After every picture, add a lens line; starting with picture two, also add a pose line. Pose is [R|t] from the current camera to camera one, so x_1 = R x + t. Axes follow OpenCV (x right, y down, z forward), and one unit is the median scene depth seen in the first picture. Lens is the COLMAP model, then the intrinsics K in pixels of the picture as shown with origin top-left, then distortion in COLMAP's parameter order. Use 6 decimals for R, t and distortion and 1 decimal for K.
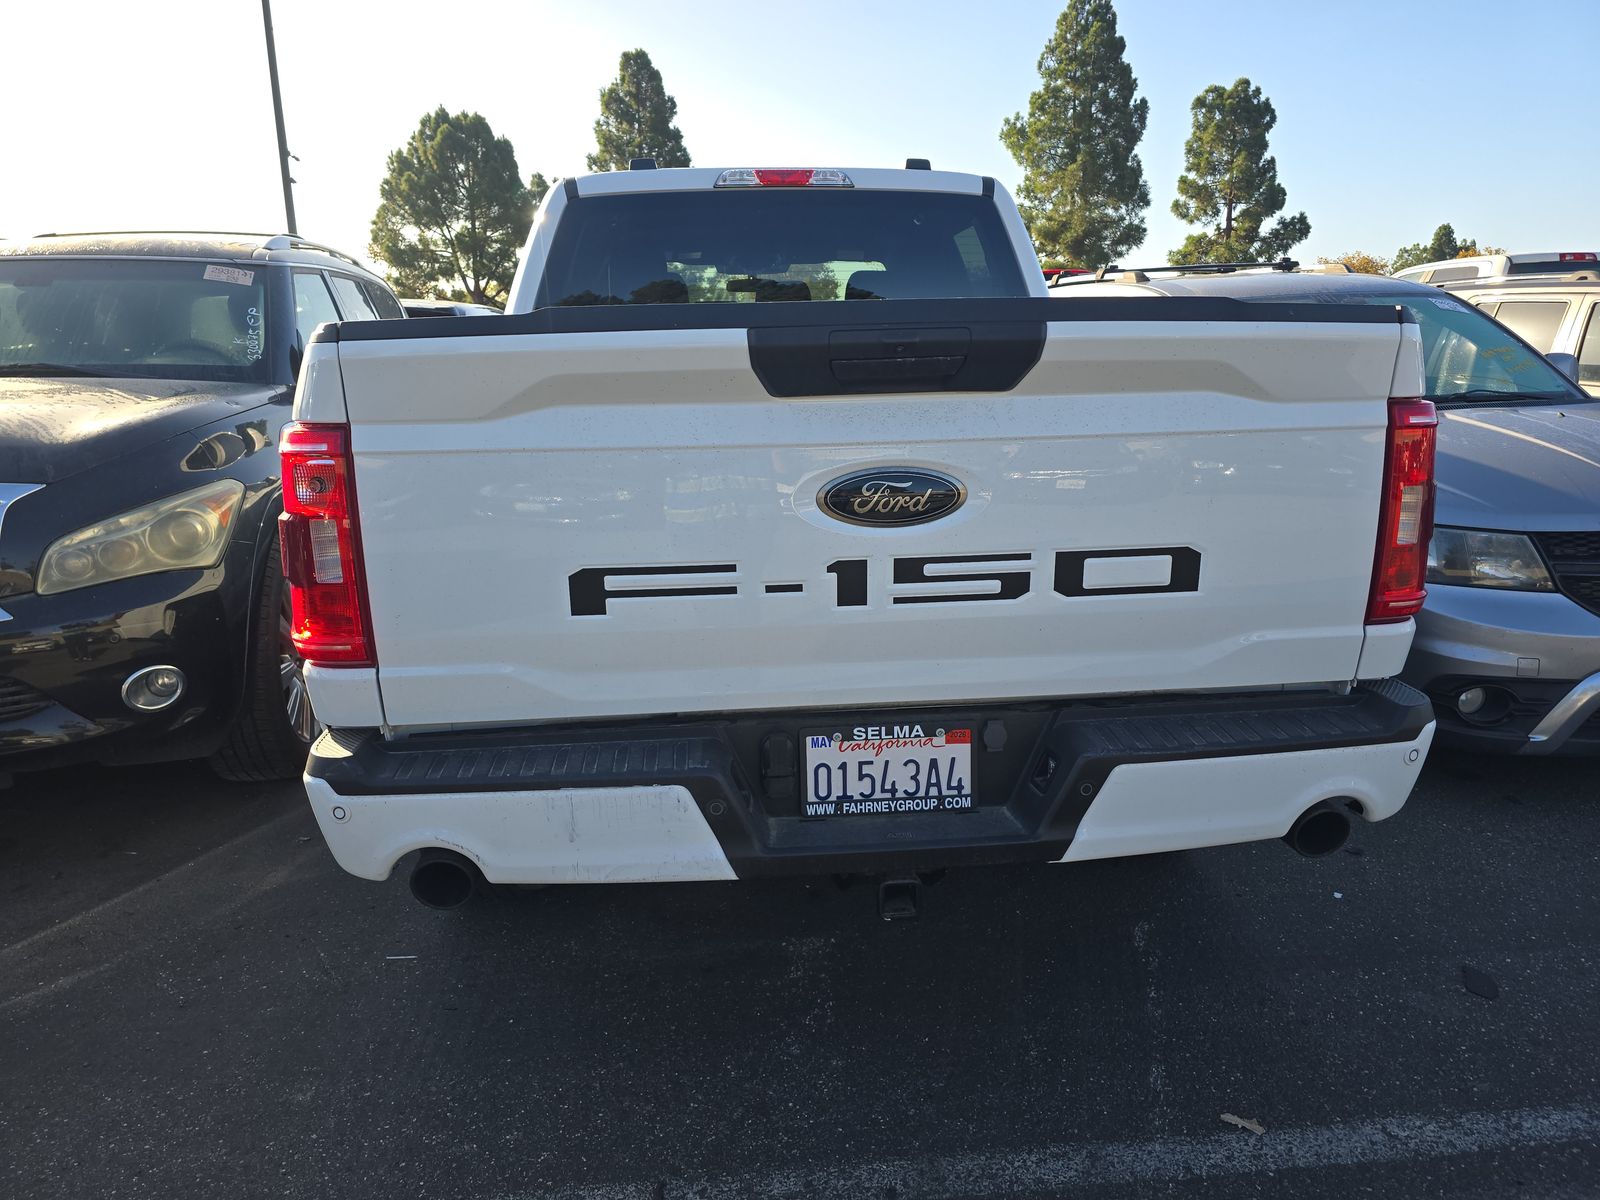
lens RADIAL K [[1080.9, 0, 807.7], [0, 1080.9, 598.4], [0, 0, 1]] dist [0.043491, -0.035021]
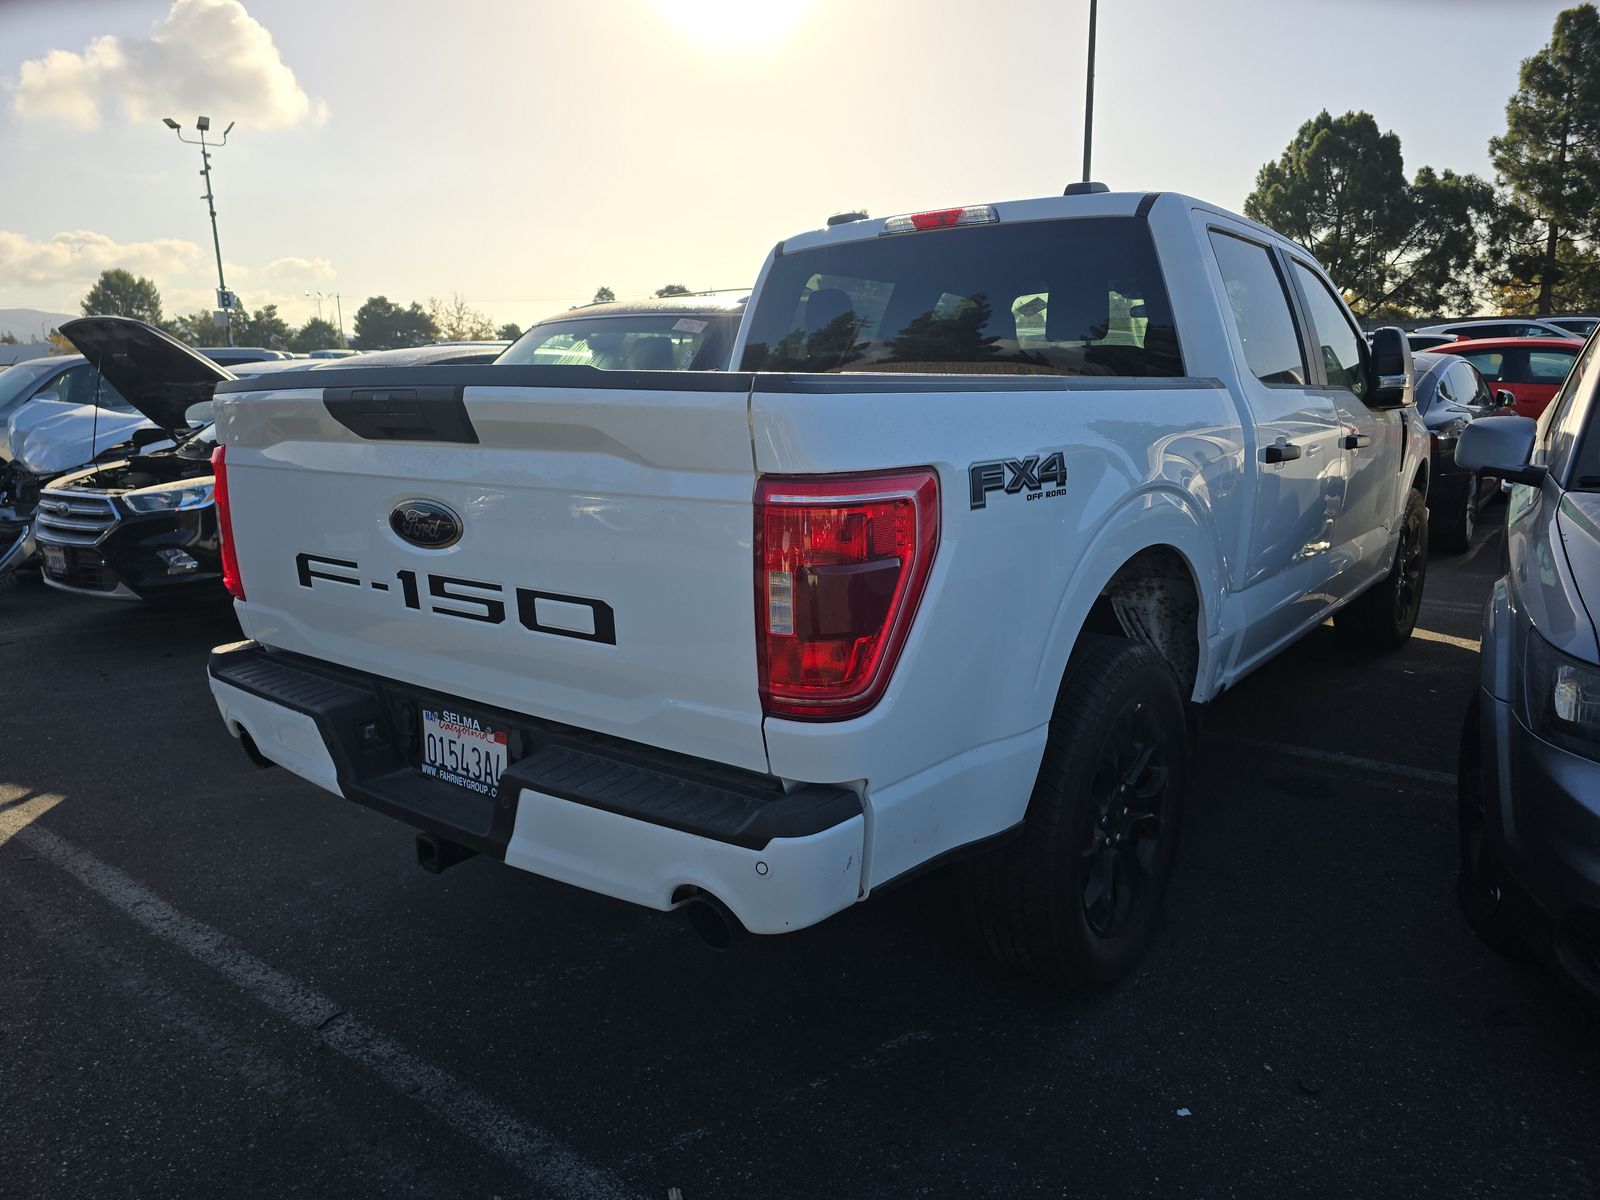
lens RADIAL K [[1080.9, 0, 802.5], [0, 1080.9, 599.0], [0, 0, 1]] dist [0.043491, -0.035021]
pose [[0.734962, 0.140372, -0.663421, 1.077525], [-0.148078, 0.987952, 0.044992, -0.113554], [0.661743, 0.065171, 0.746893, 0.324275]]
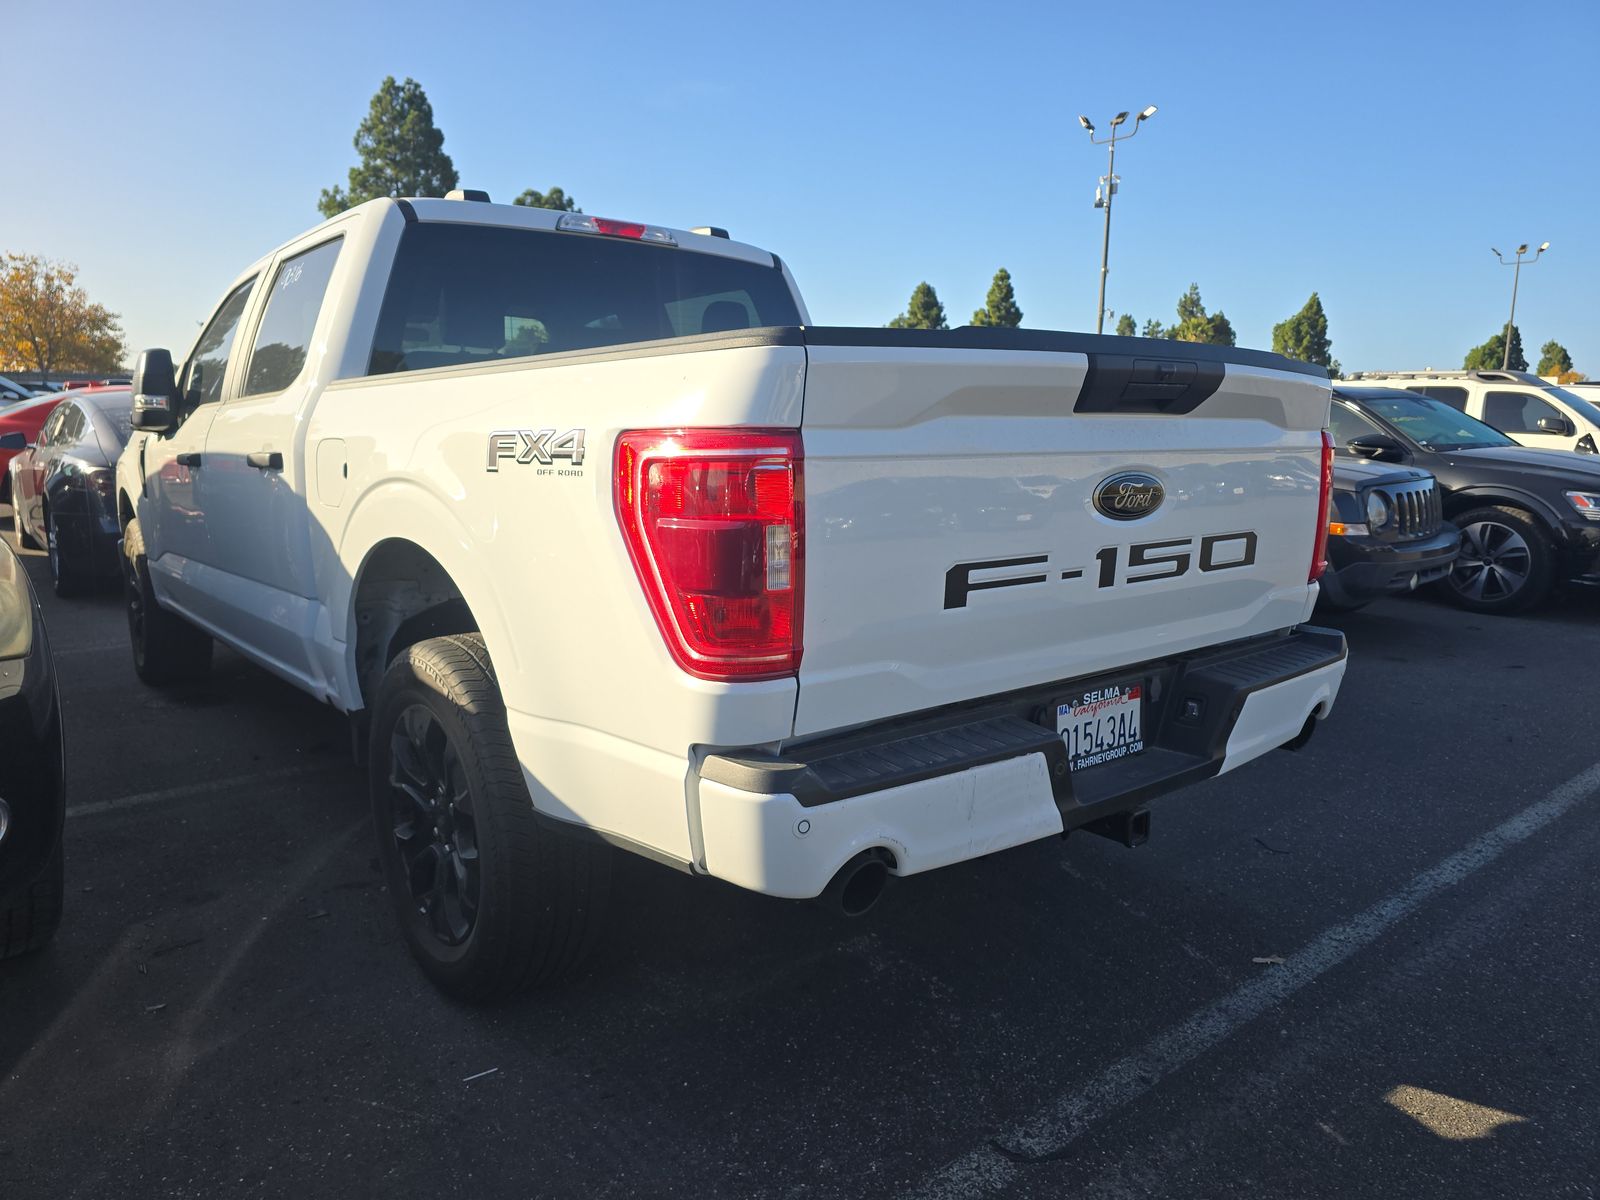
lens RADIAL K [[1080.9, 0, 801.7], [0, 1080.9, 605.2], [0, 0, 1]] dist [0.043491, -0.035021]
pose [[0.825807, -0.068799, 0.559741, -0.826824], [0.107156, 0.993591, -0.035967, 0.030692], [-0.553679, 0.089681, 0.827887, 0.167402]]
